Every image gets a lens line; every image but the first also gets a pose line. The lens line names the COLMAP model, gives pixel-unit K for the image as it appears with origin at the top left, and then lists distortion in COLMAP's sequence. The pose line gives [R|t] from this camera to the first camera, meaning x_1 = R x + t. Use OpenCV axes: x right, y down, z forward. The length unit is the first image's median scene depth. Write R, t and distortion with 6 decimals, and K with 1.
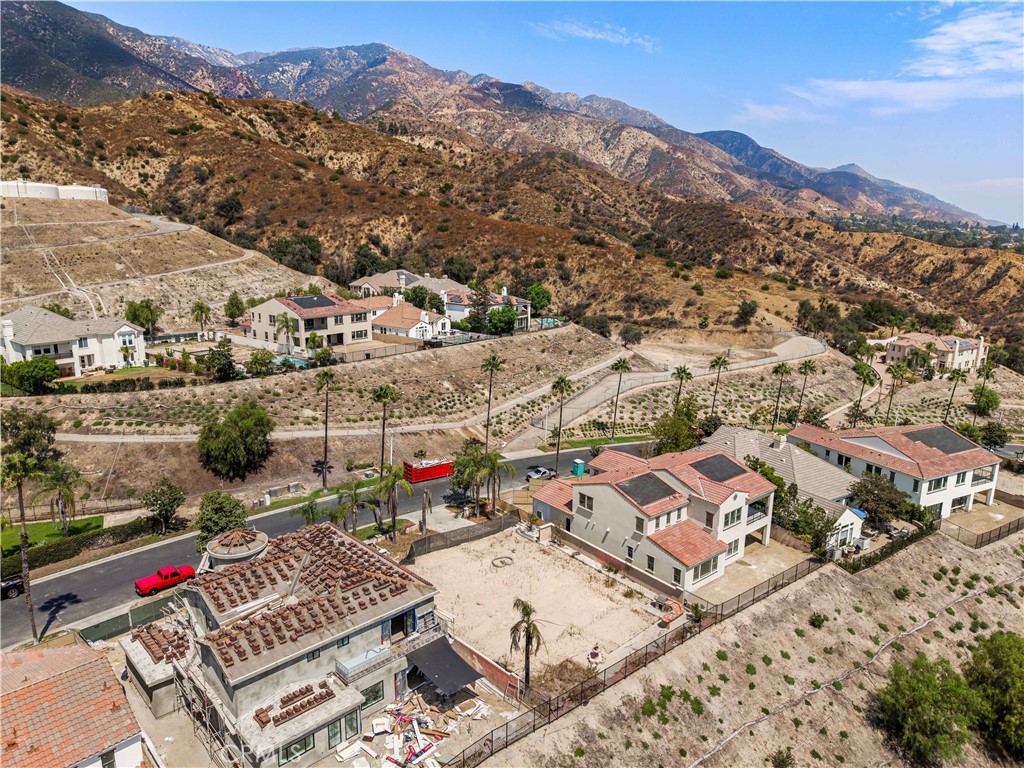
lens RADIAL K [[683.4, 0, 514.7], [0, 683.4, 379.2], [0, 0, 1]] dist [0.023156, -0.022090]
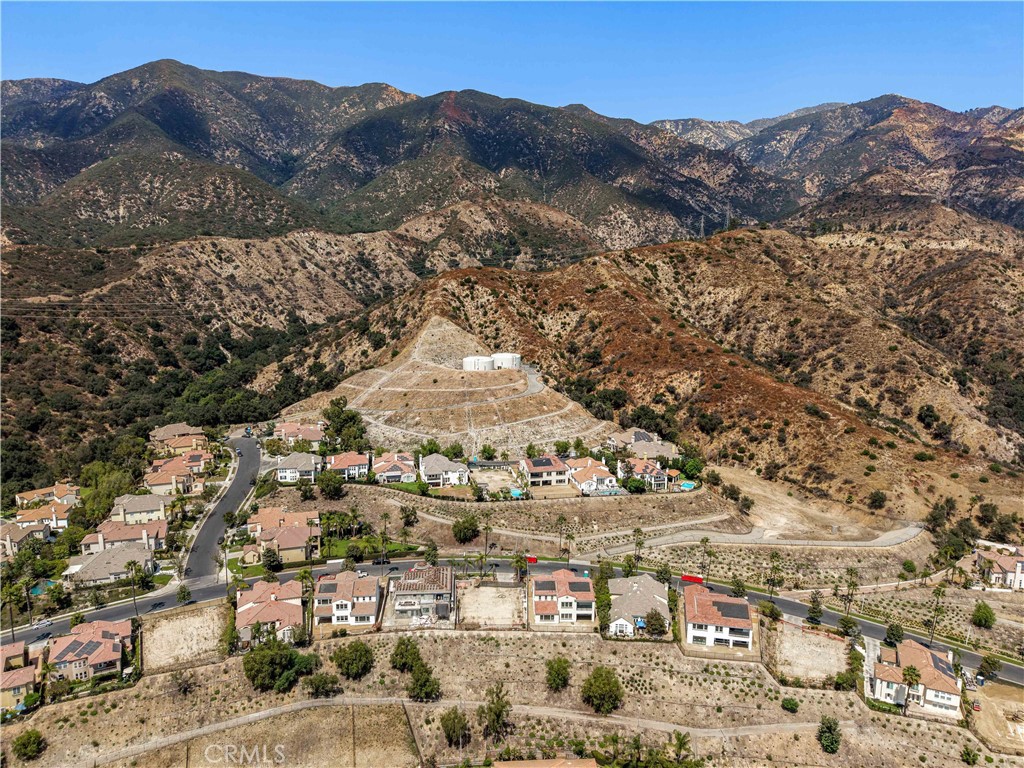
lens RADIAL K [[683.4, 0, 514.9], [0, 683.4, 380.8], [0, 0, 1]] dist [0.023156, -0.022090]
pose [[0.773428, 0.096788, -0.626451, 0.447146], [-0.135534, 0.990670, -0.014272, -0.155238], [0.619225, 0.095944, 0.779330, -0.340346]]
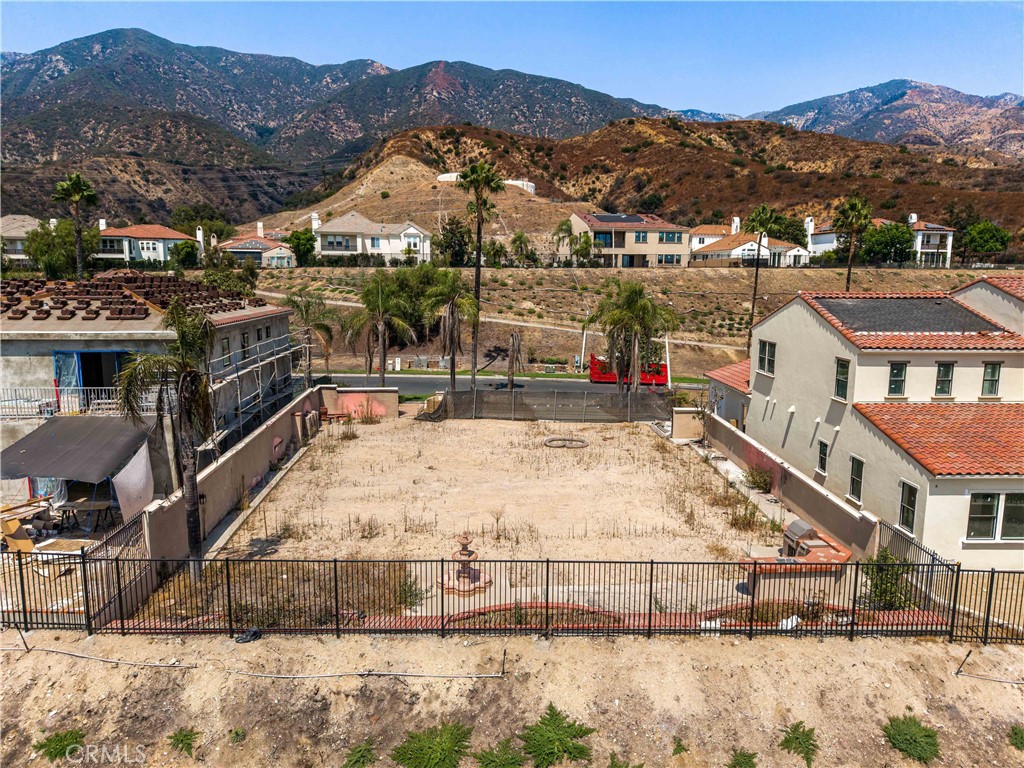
lens RADIAL K [[683.4, 0, 512.5], [0, 683.4, 382.8], [0, 0, 1]] dist [0.023156, -0.022090]
pose [[0.778032, 0.085288, -0.622409, 0.066634], [-0.131607, 0.990885, -0.028733, 0.059870], [0.614285, 0.104268, 0.782165, 0.141621]]
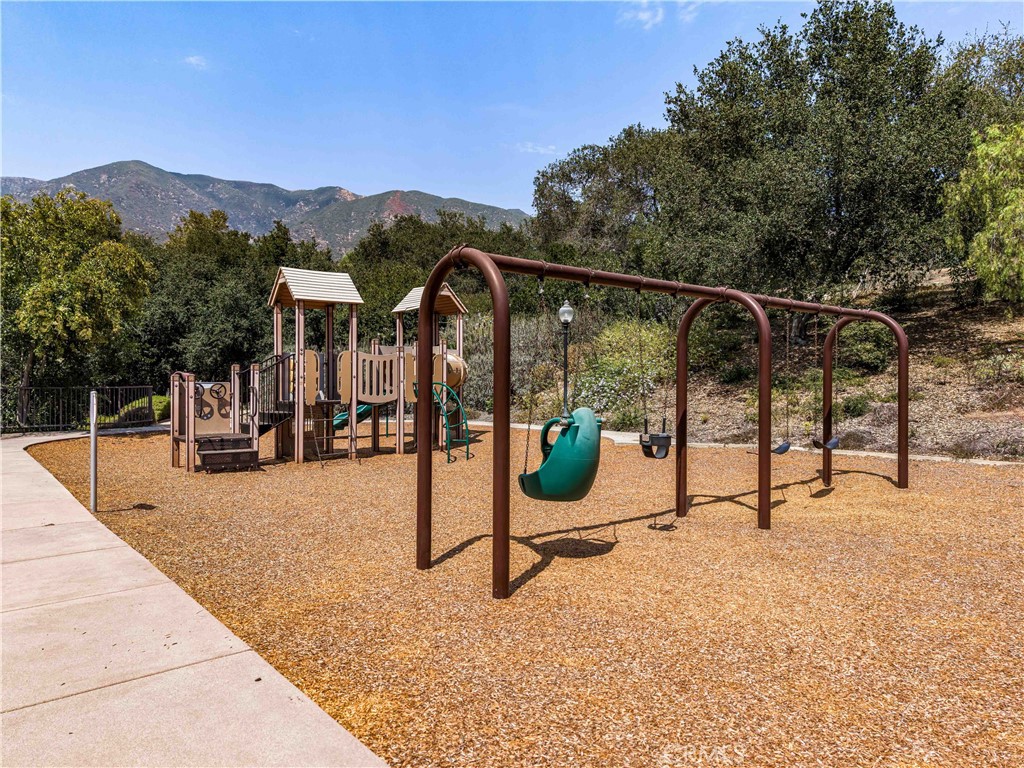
lens RADIAL K [[683.4, 0, 510.8], [0, 683.4, 382.8], [0, 0, 1]] dist [0.023156, -0.022090]
pose [[0.808043, -0.010944, -0.589022, 0.903449], [-0.119937, 0.975832, -0.182666, 0.361163], [0.576785, 0.218247, 0.787202, -0.471278]]
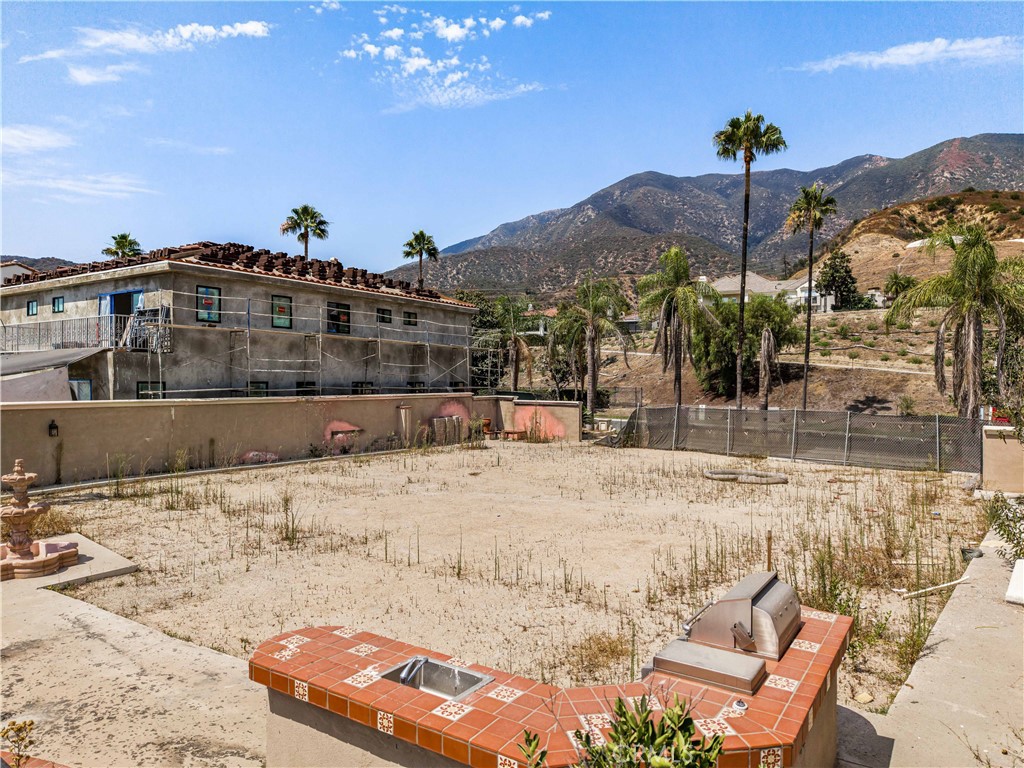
lens RADIAL K [[683.4, 0, 510.0], [0, 683.4, 384.1], [0, 0, 1]] dist [0.023156, -0.022090]
pose [[0.211124, -0.008706, -0.977421, 0.064435], [-0.213579, 0.975386, -0.054822, 0.066689], [0.953840, 0.220331, 0.204068, 0.206435]]
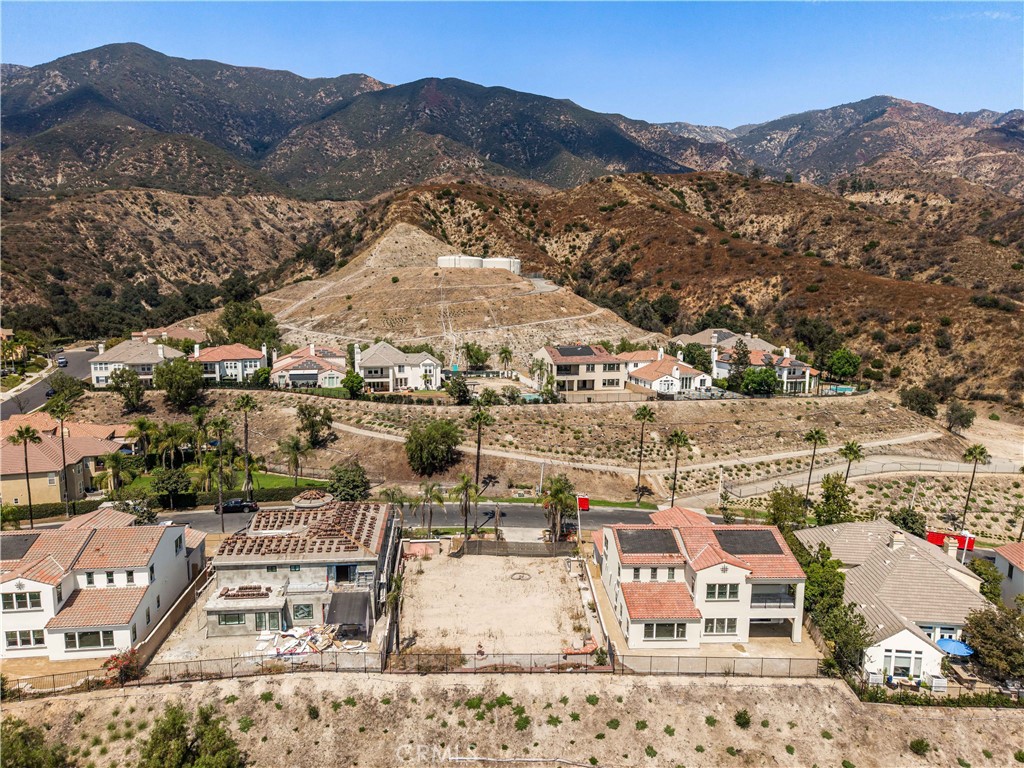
lens RADIAL K [[683.4, 0, 513.0], [0, 683.4, 381.9], [0, 0, 1]] dist [0.023156, -0.022090]
pose [[0.787306, 0.082594, -0.611005, 0.158709], [-0.133763, 0.990265, -0.038497, -0.001416], [0.601878, 0.112039, 0.790690, 0.015741]]
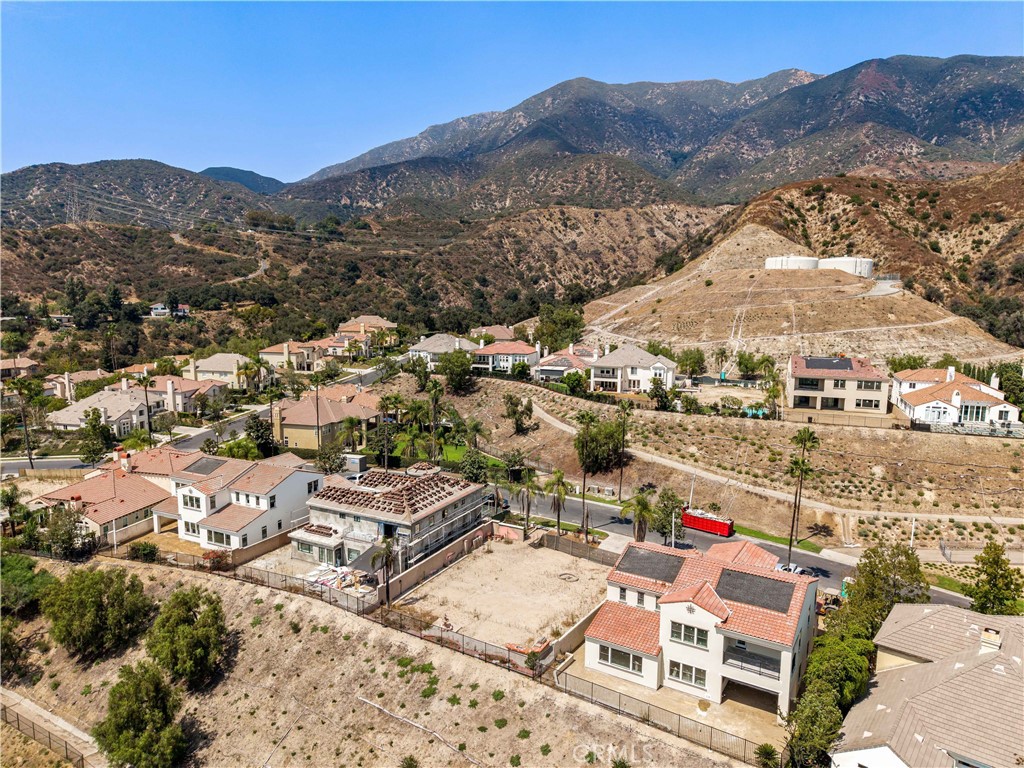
lens RADIAL K [[683.4, 0, 511.3], [0, 683.4, 385.4], [0, 0, 1]] dist [0.023156, -0.022090]
pose [[0.310966, 0.127396, -0.941844, 0.242048], [-0.211304, 0.975441, 0.062175, -0.022480], [0.926634, 0.179681, 0.330248, 0.121072]]
